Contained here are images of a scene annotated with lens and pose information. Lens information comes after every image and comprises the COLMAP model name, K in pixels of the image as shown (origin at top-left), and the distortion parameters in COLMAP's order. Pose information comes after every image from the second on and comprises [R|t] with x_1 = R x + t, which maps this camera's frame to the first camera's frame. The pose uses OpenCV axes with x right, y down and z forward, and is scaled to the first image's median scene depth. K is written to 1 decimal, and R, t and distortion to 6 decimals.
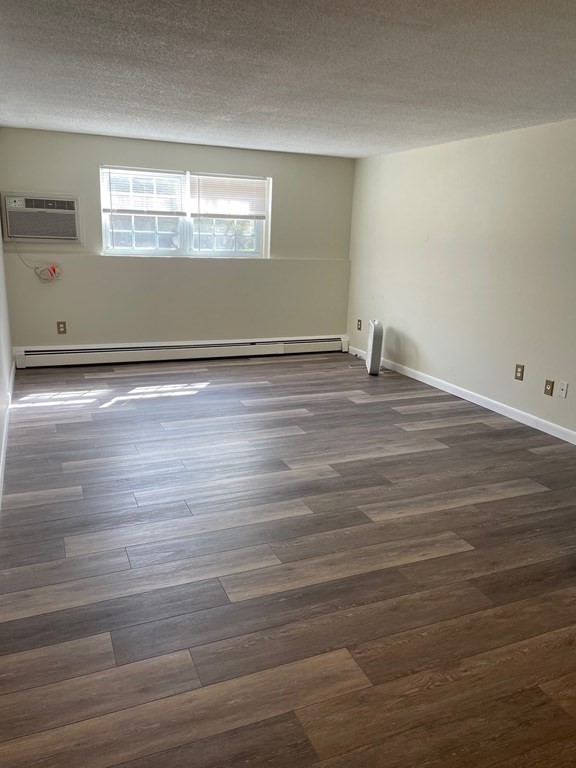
lens RADIAL K [[577.8, 0, 287.3], [0, 577.8, 378.6], [0, 0, 1]] dist [0.097984, -0.118139]
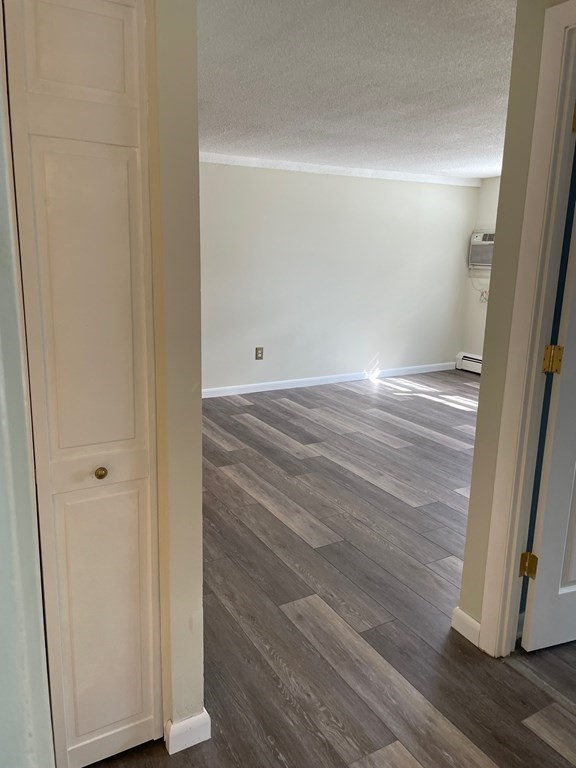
lens RADIAL K [[577.8, 0, 287.3], [0, 577.8, 378.6], [0, 0, 1]] dist [0.097984, -0.118139]
pose [[0.109275, 0.184842, -0.976674, 0.944051], [-0.253509, 0.955249, 0.152423, -0.123599], [0.961141, 0.230940, 0.151244, 0.608959]]
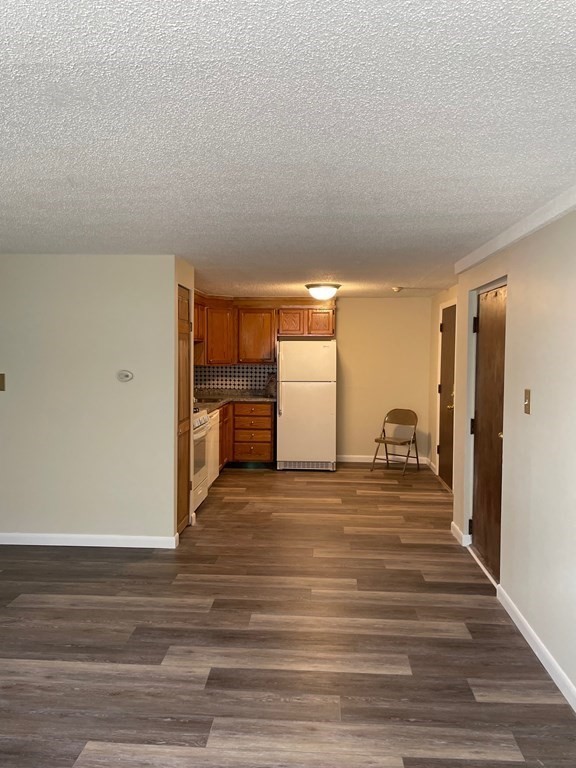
lens RADIAL K [[577.8, 0, 287.3], [0, 577.8, 378.6], [0, 0, 1]] dist [0.097984, -0.118139]
pose [[-0.891917, -0.063810, 0.447674, -0.333763], [0.069782, 0.958712, 0.275683, -0.344499], [-0.446782, 0.277126, -0.850639, 1.232048]]
